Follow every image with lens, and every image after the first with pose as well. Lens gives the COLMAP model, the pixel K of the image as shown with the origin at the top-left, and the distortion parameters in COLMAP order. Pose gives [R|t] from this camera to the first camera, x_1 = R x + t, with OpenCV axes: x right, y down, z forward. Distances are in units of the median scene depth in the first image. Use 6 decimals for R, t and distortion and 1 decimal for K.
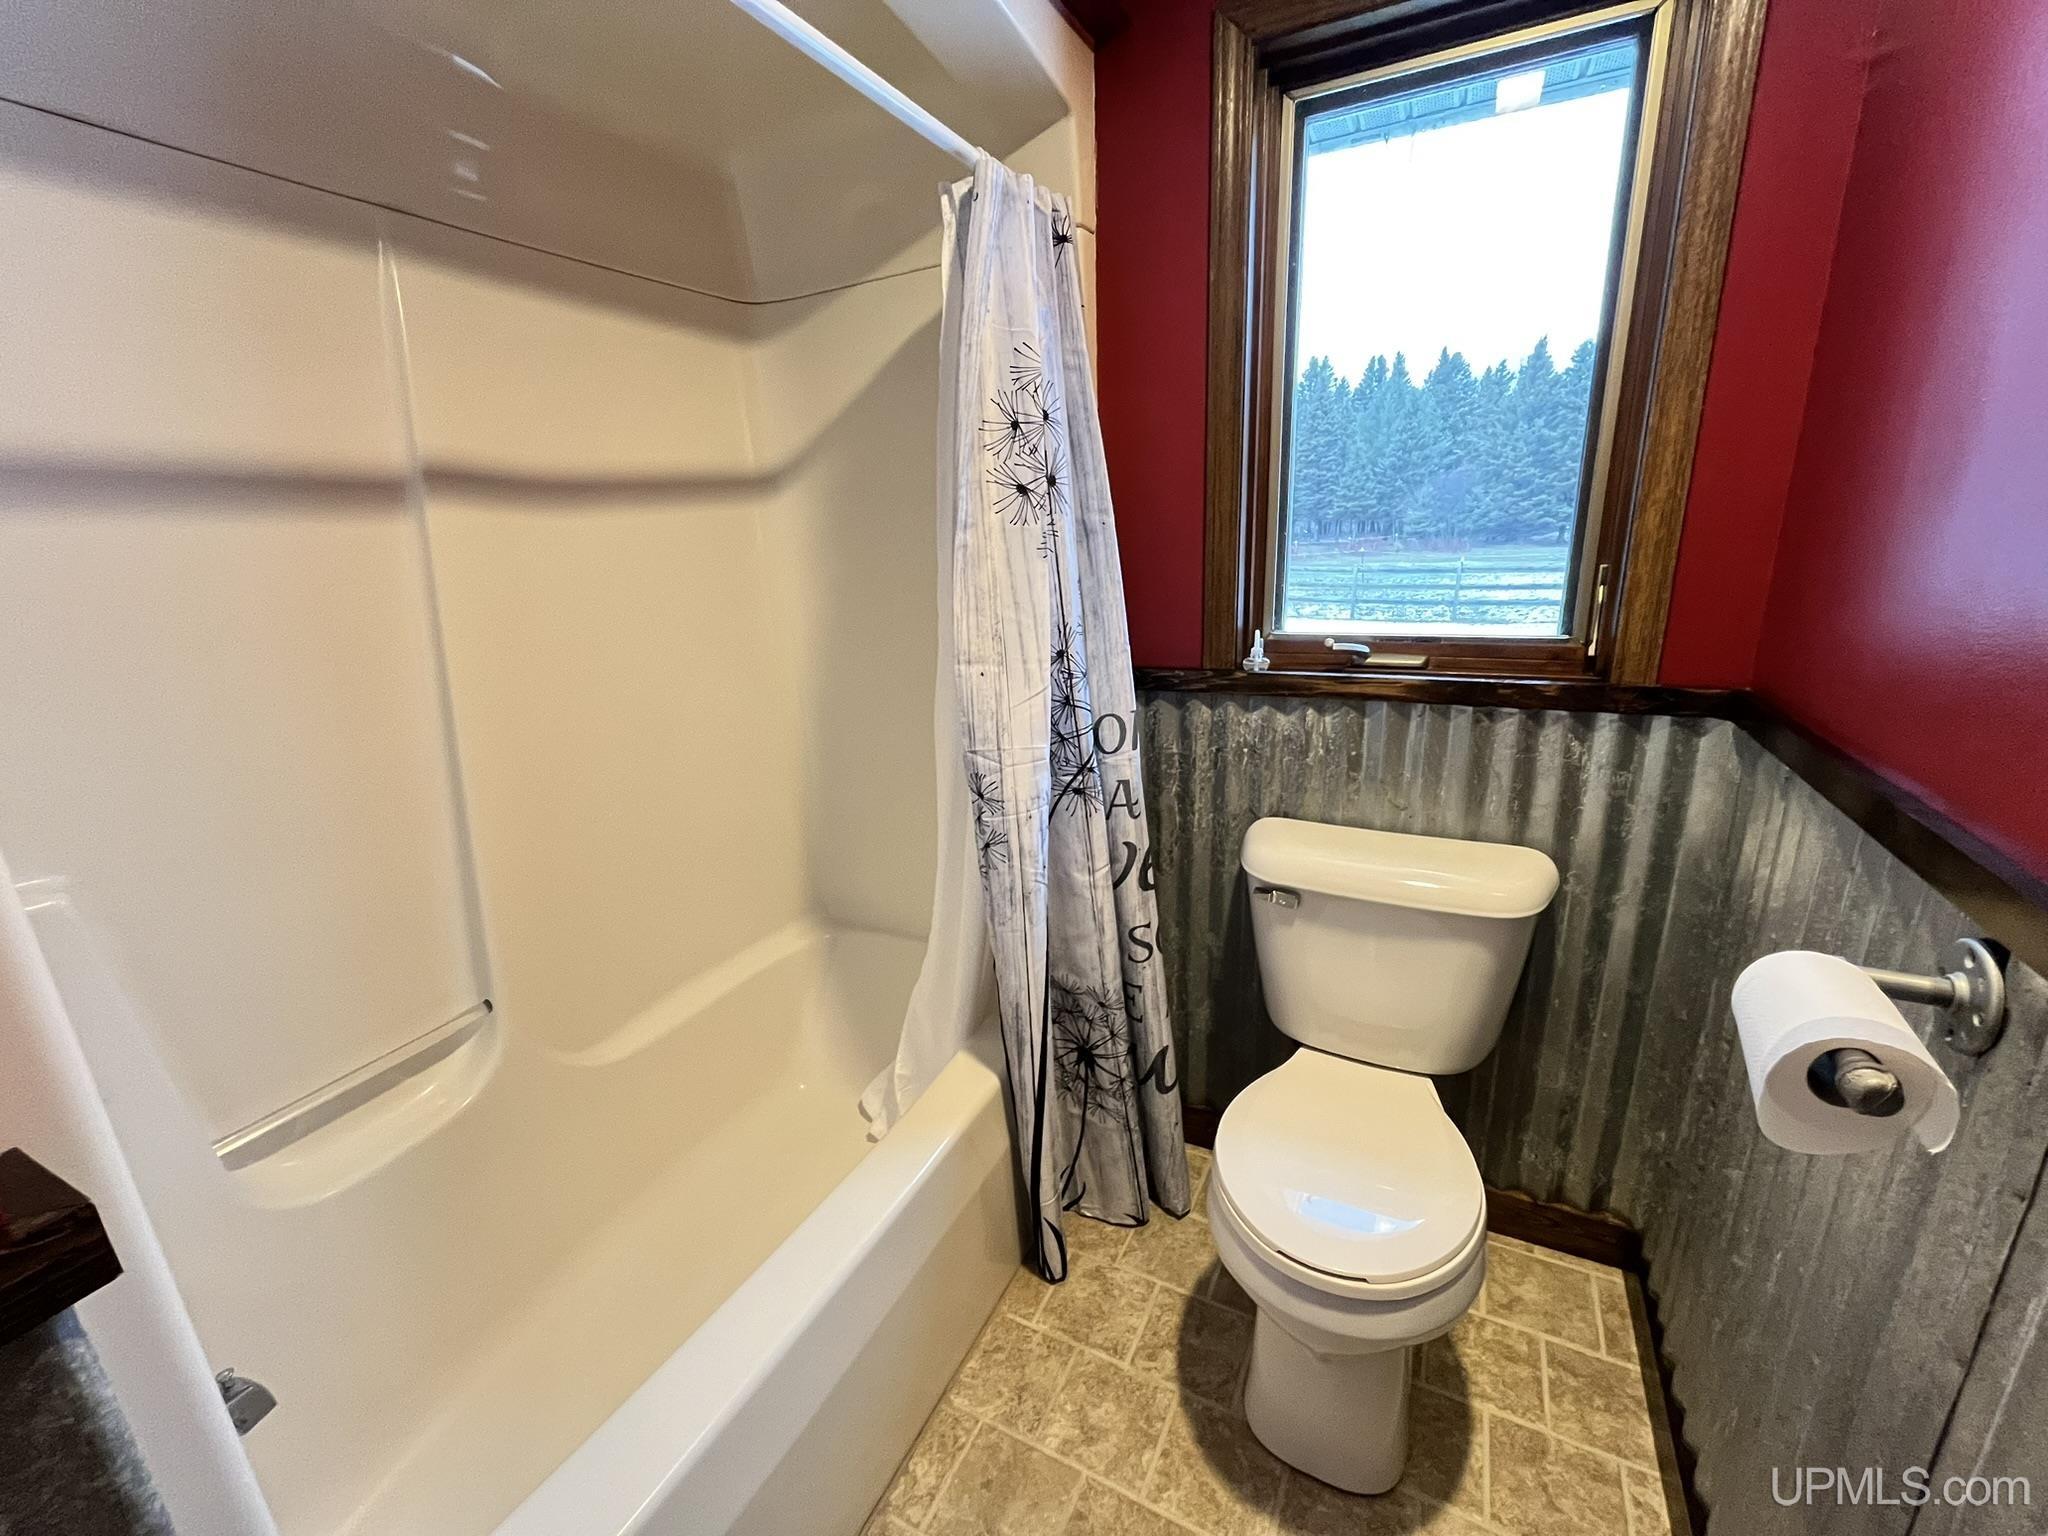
lens RADIAL K [[828.6, 0, 1024.0], [0, 828.6, 768.0], [0, 0, 1]] dist [-0.000103, 0.002853]
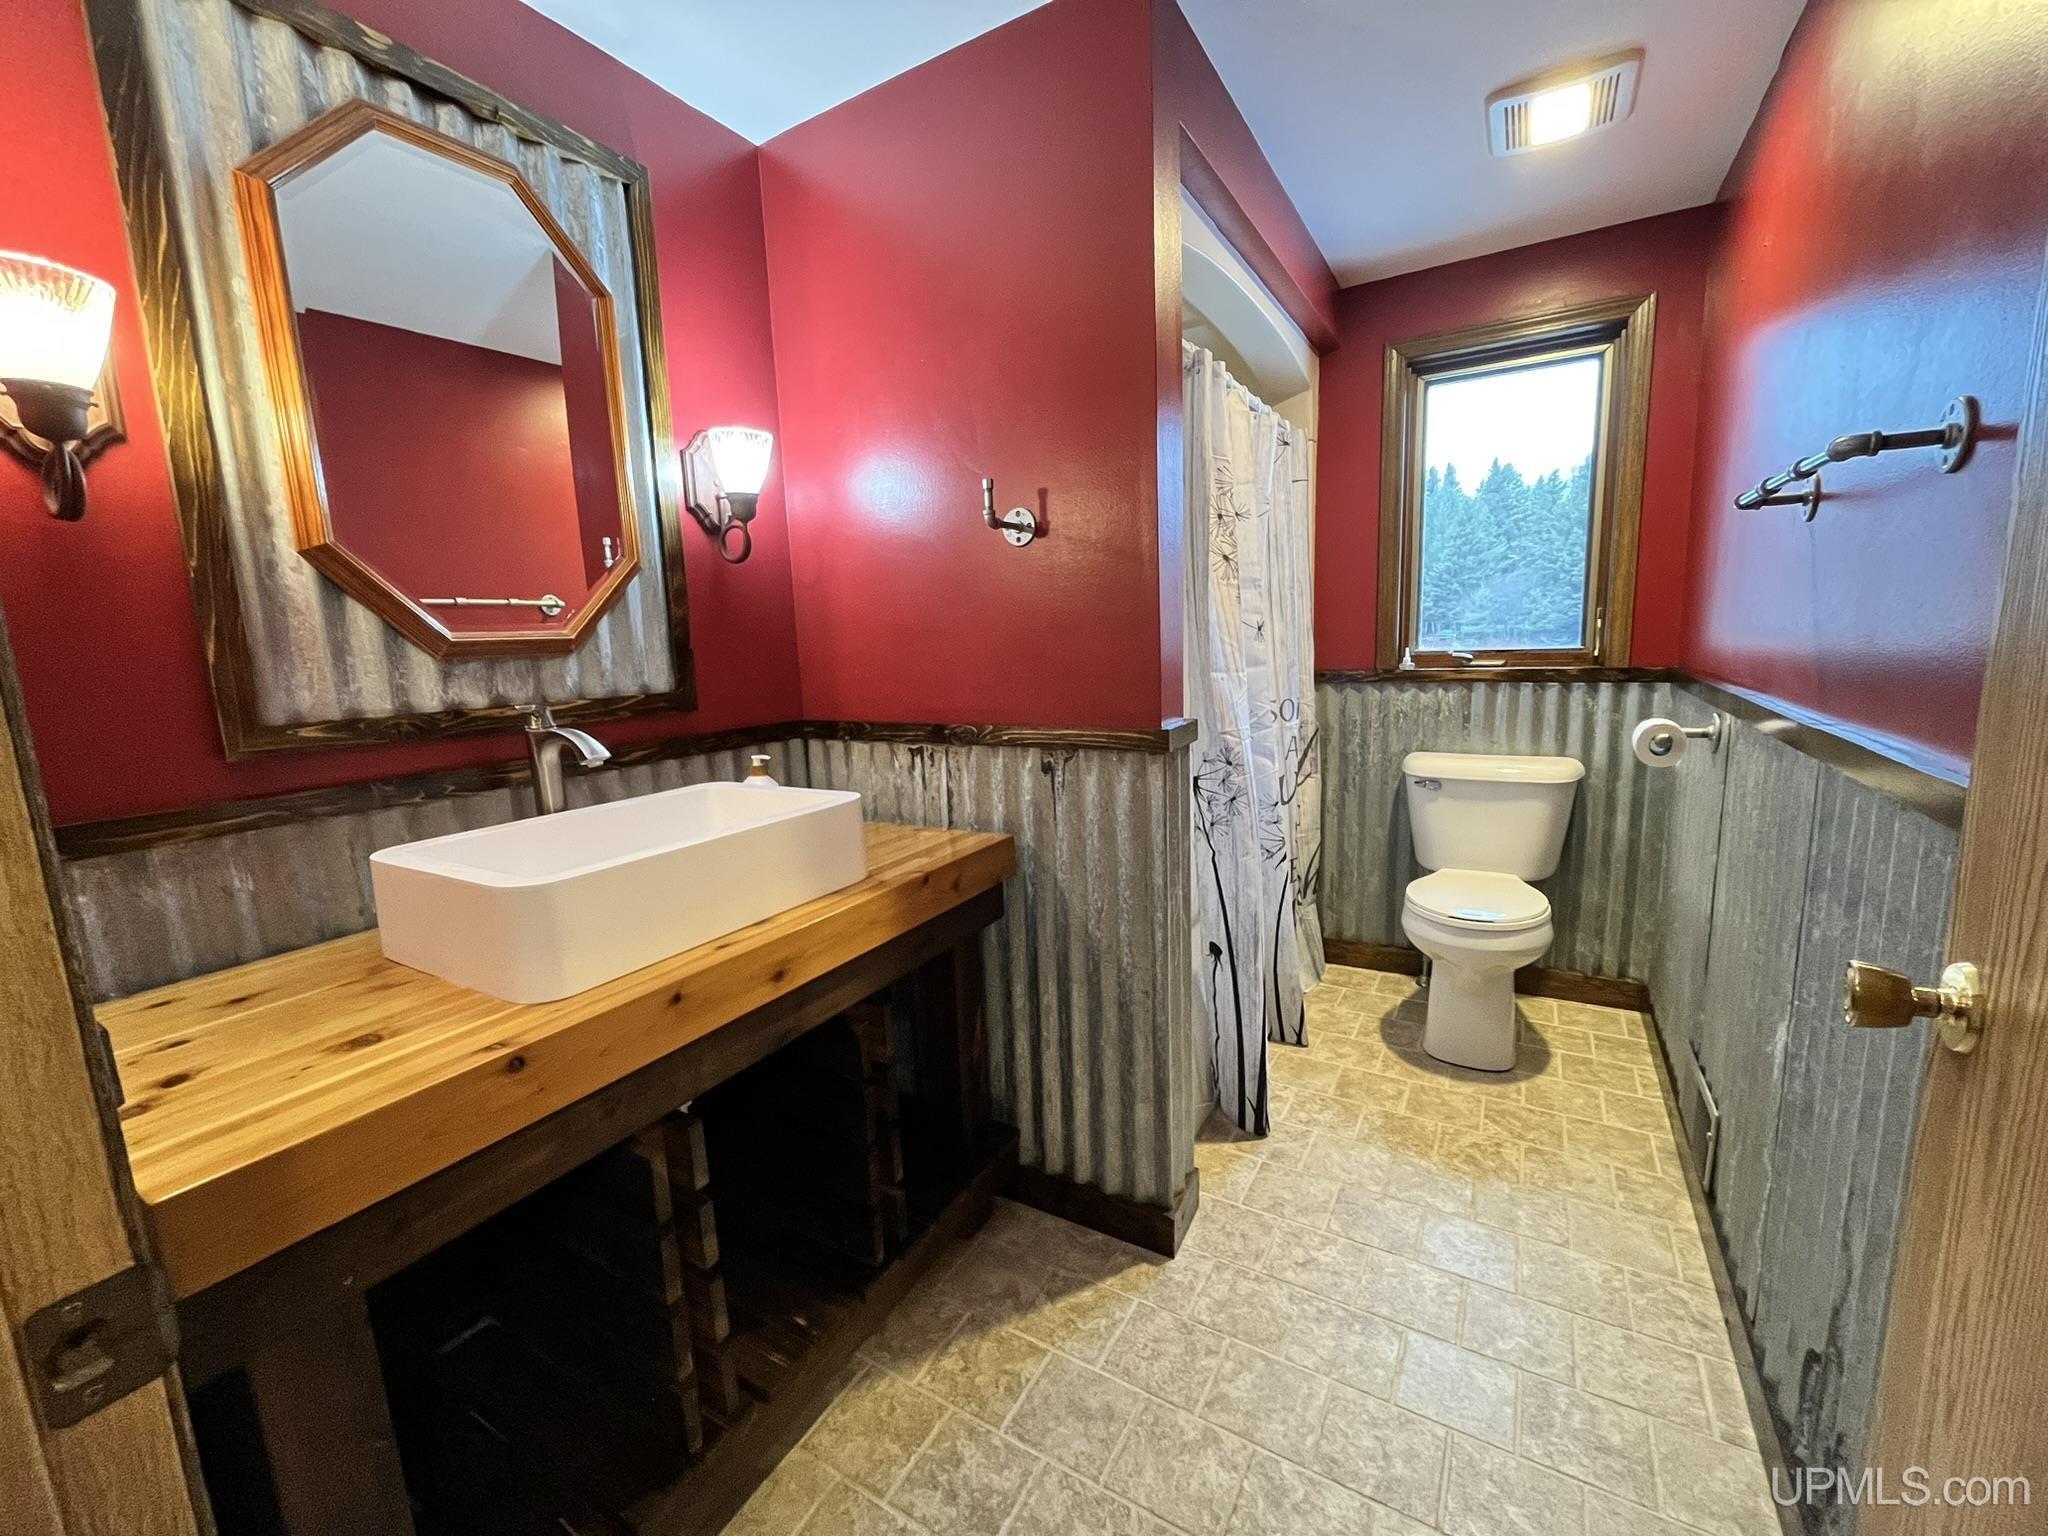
lens RADIAL K [[828.6, 0, 1024.0], [0, 828.6, 768.0], [0, 0, 1]] dist [-0.000103, 0.002853]
pose [[0.997919, 0.013720, -0.063003, -0.453439], [-0.020914, 0.993146, -0.114993, 0.333302], [0.060993, 0.116072, 0.991366, -0.846135]]
